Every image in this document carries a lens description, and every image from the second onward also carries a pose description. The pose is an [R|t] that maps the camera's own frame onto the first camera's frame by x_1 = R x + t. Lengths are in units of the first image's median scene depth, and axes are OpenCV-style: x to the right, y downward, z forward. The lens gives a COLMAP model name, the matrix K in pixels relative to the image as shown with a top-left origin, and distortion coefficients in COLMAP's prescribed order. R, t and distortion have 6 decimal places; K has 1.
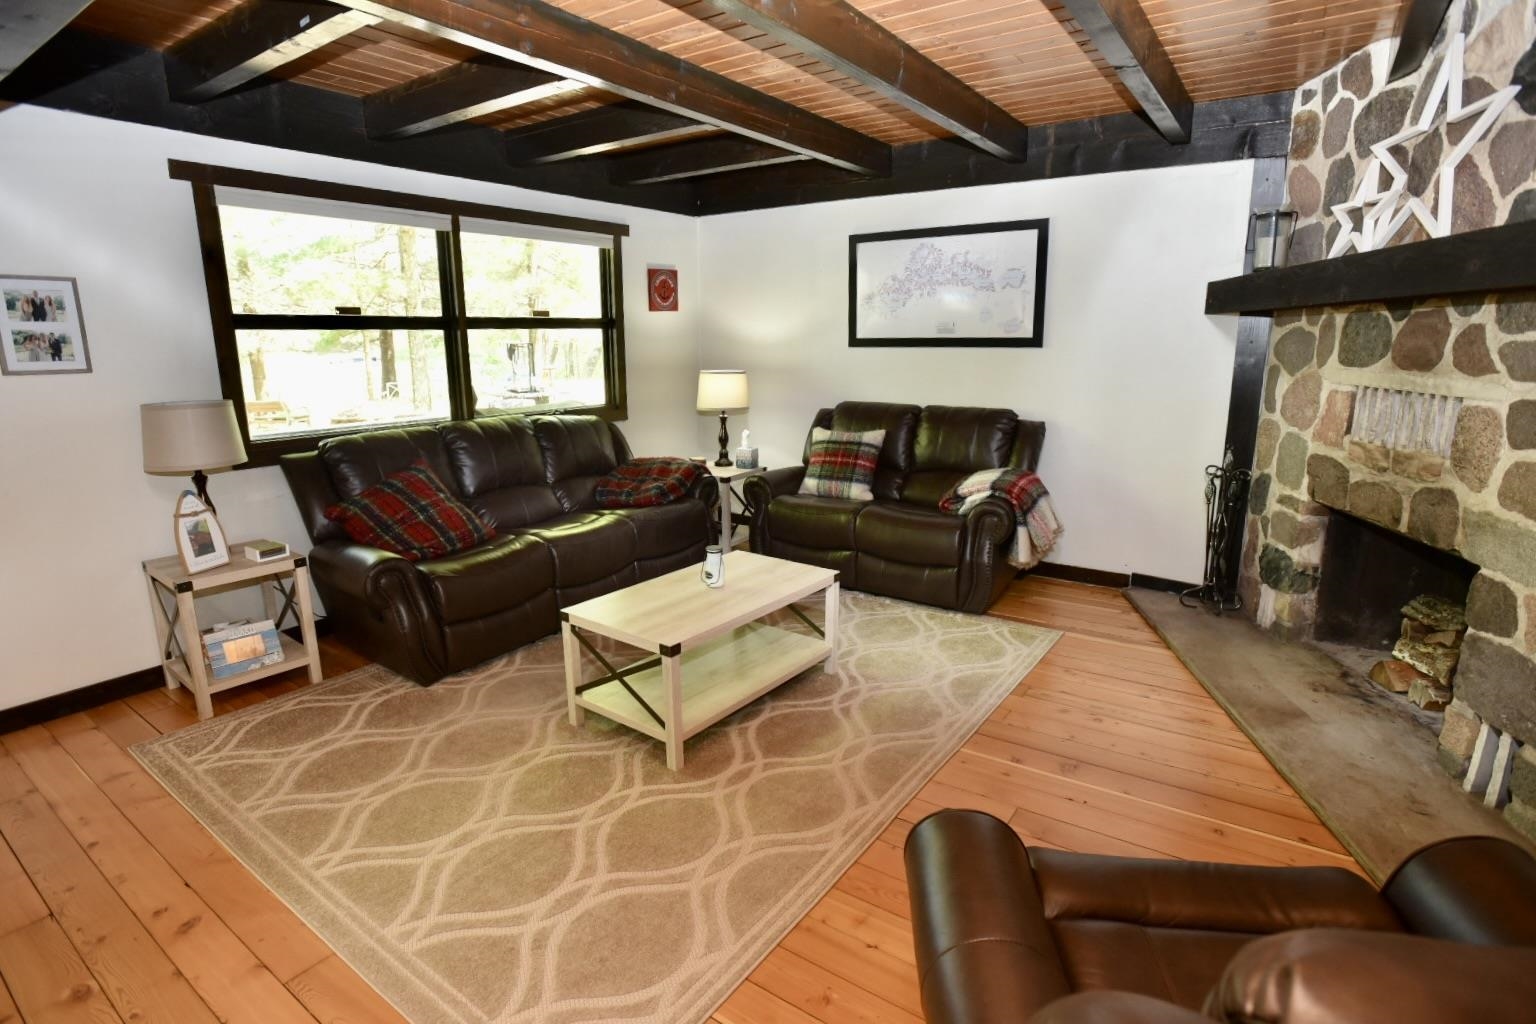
lens RADIAL K [[774.2, 0, 768.0], [0, 774.2, 512.0], [0, 0, 1]] dist [-0.060973, 0.021824]
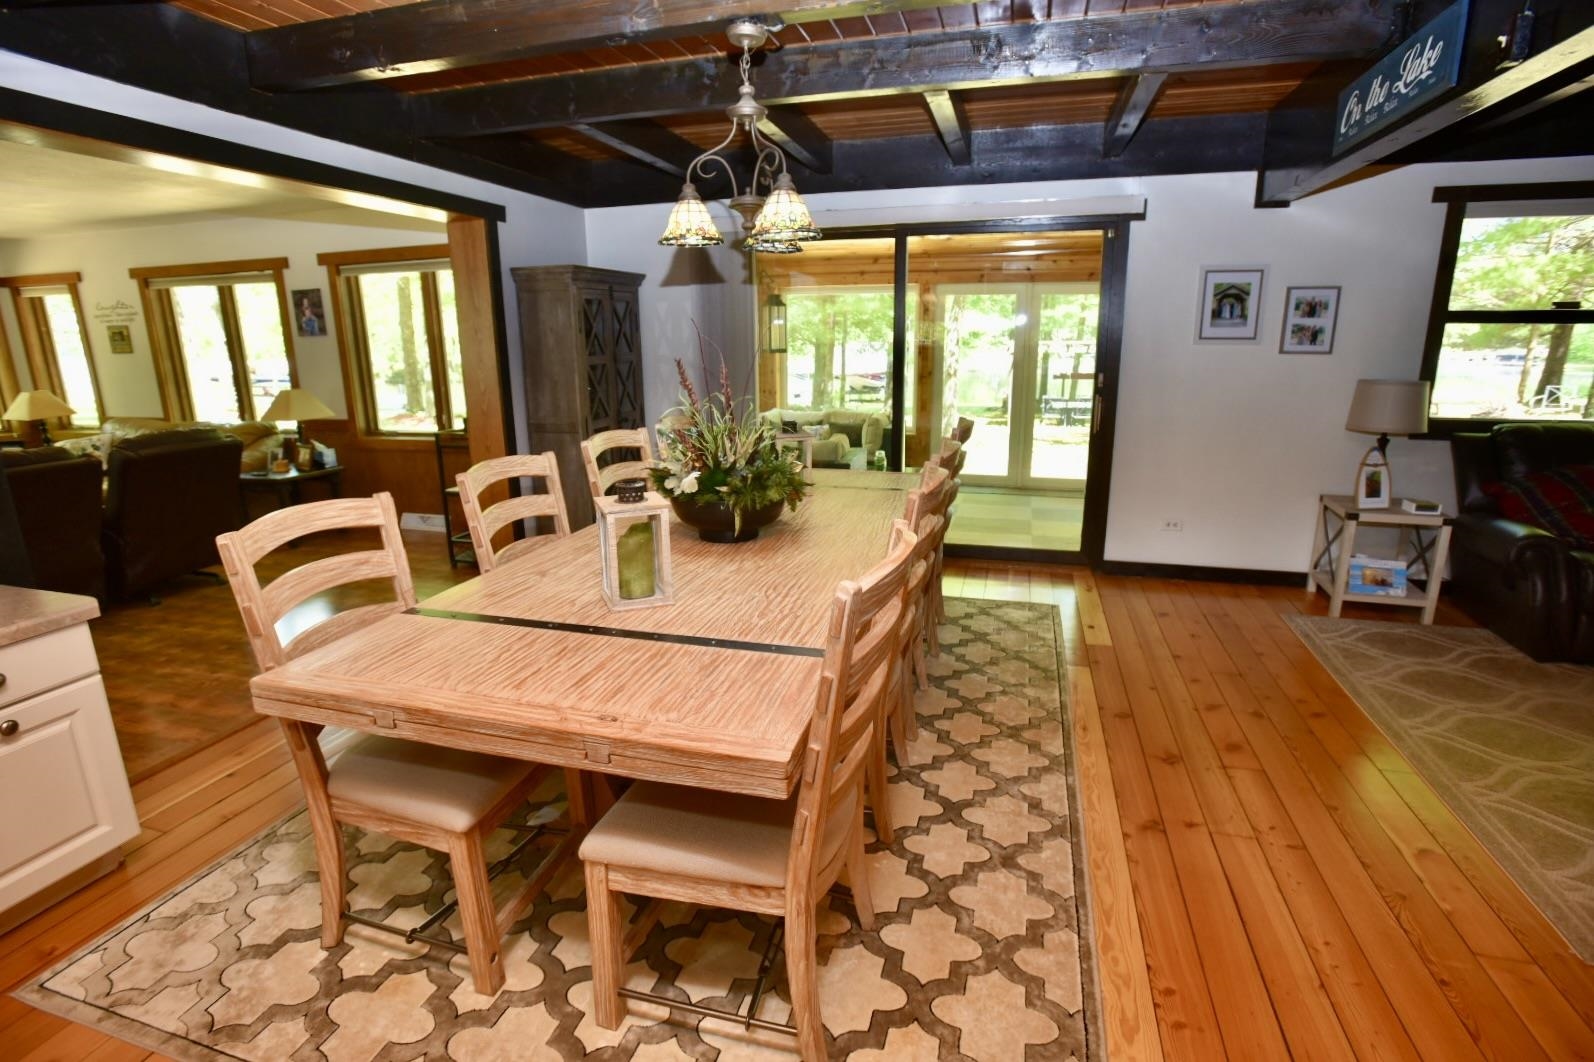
lens RADIAL K [[772.8, 0, 793.1], [0, 772.8, 533.0], [0, 0, 1]] dist [-0.064191, 0.021623]
pose [[0.330320, 0.234016, -0.914399, 0.118009], [-0.200794, 0.964024, 0.174181, 0.089521], [0.922264, 0.126070, 0.365426, -0.382729]]
